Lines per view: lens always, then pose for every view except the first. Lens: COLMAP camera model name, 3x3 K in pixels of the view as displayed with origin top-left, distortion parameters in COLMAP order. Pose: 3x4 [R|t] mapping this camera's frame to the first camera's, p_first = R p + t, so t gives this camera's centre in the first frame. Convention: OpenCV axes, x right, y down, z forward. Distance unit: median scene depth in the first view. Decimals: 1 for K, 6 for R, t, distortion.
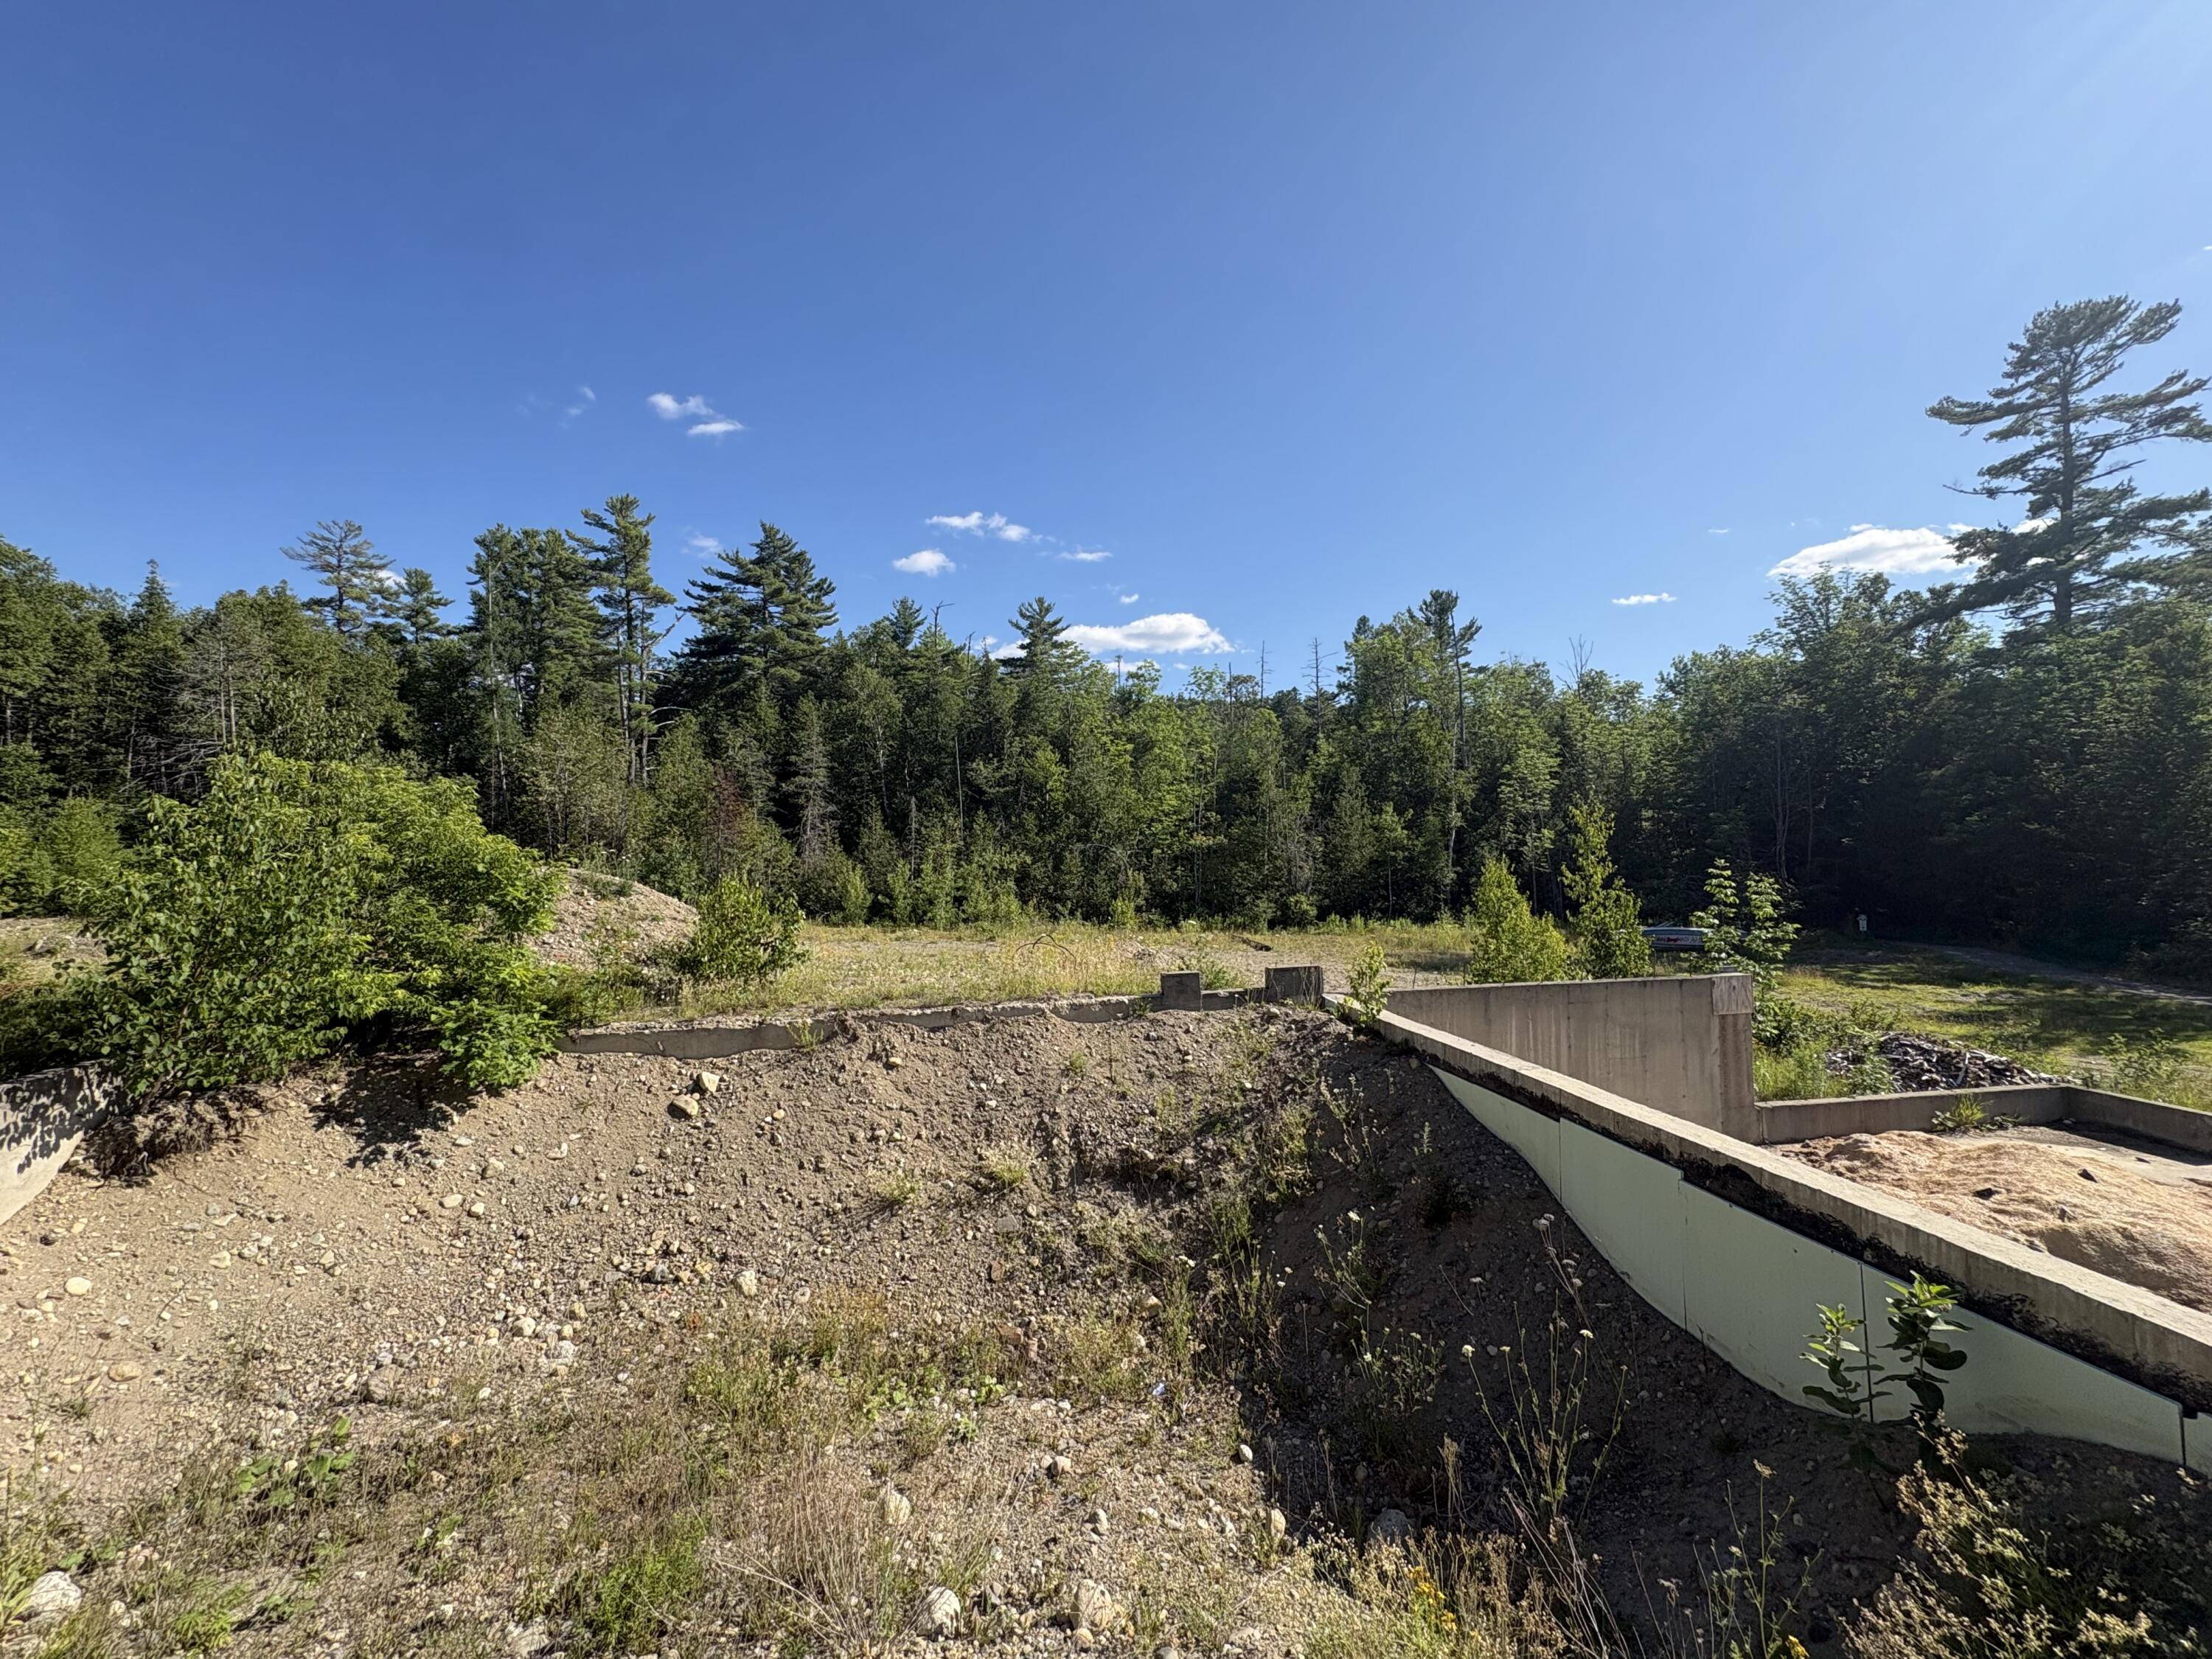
lens RADIAL K [[881.4, 0, 1103.6], [0, 881.4, 824.6], [0, 0, 1]] dist [0.001548, 0.000197]
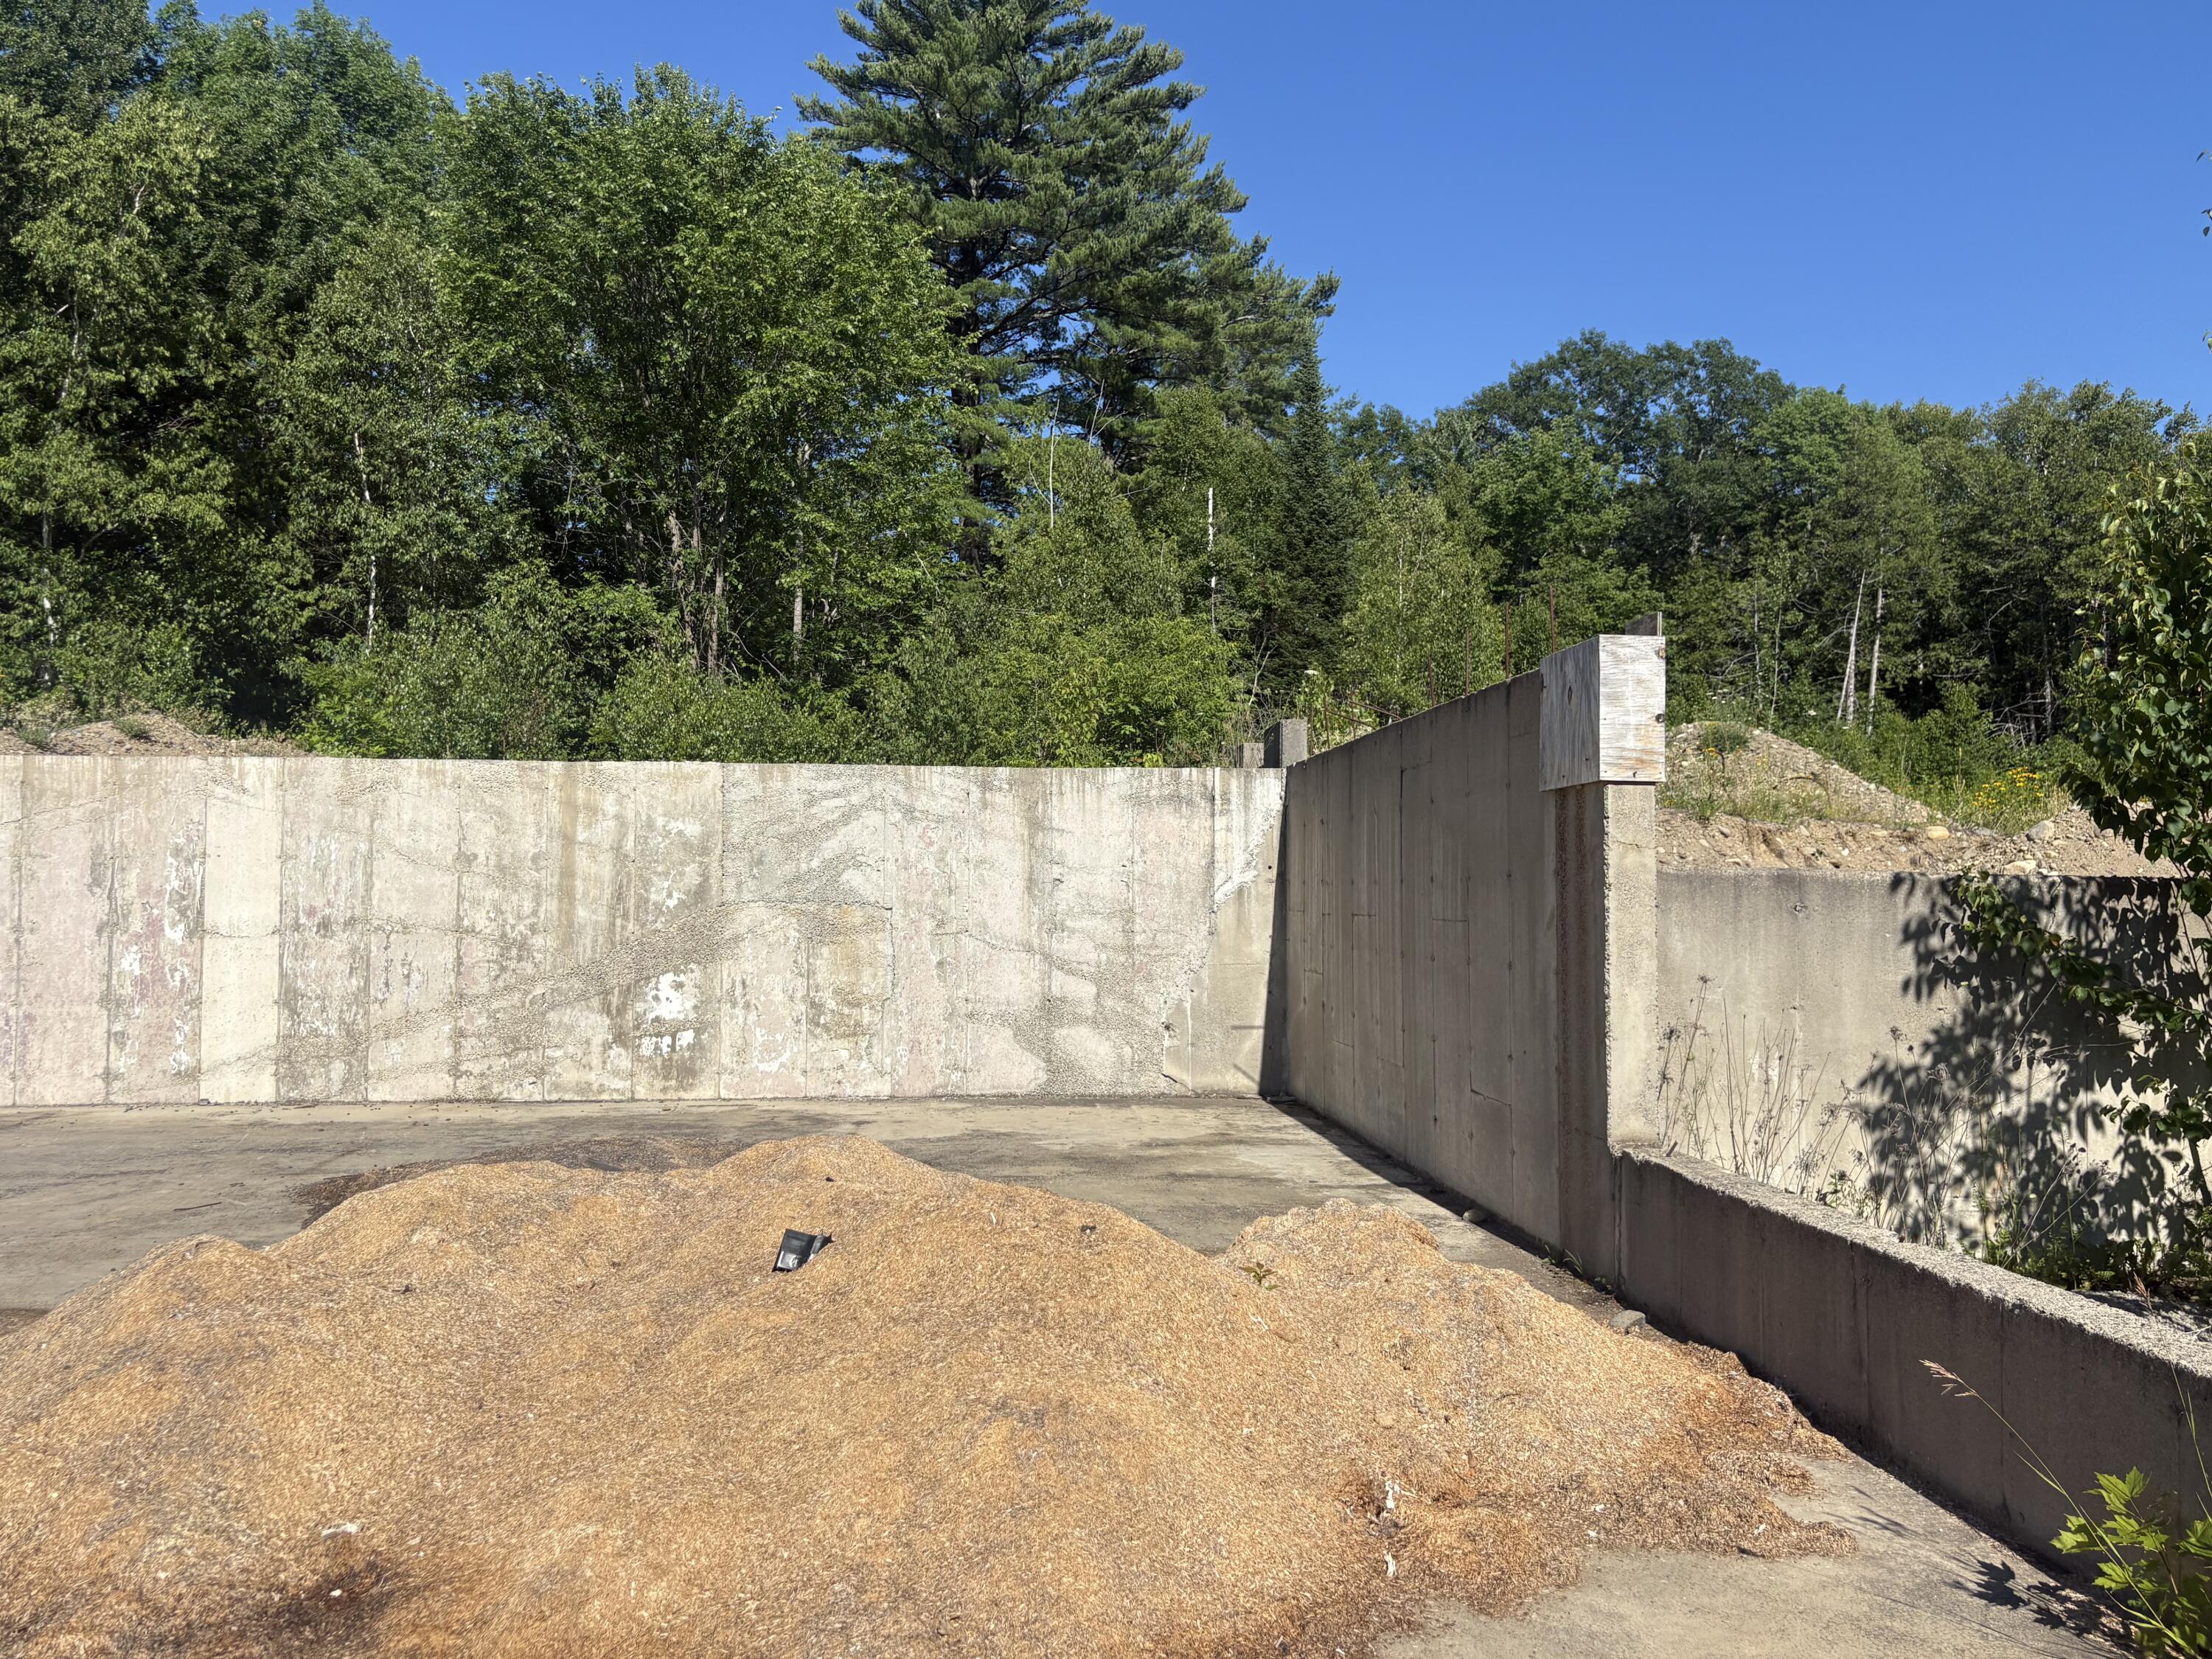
lens RADIAL K [[1762.7, 0, 1103.0], [0, 1762.7, 818.8], [0, 0, 1]] dist [0.058936, -0.066600]
pose [[-0.079772, -0.030814, -0.996337, 0.313160], [0.027946, 0.999060, -0.033136, 0.058648], [0.996421, -0.030487, -0.078836, 0.220477]]
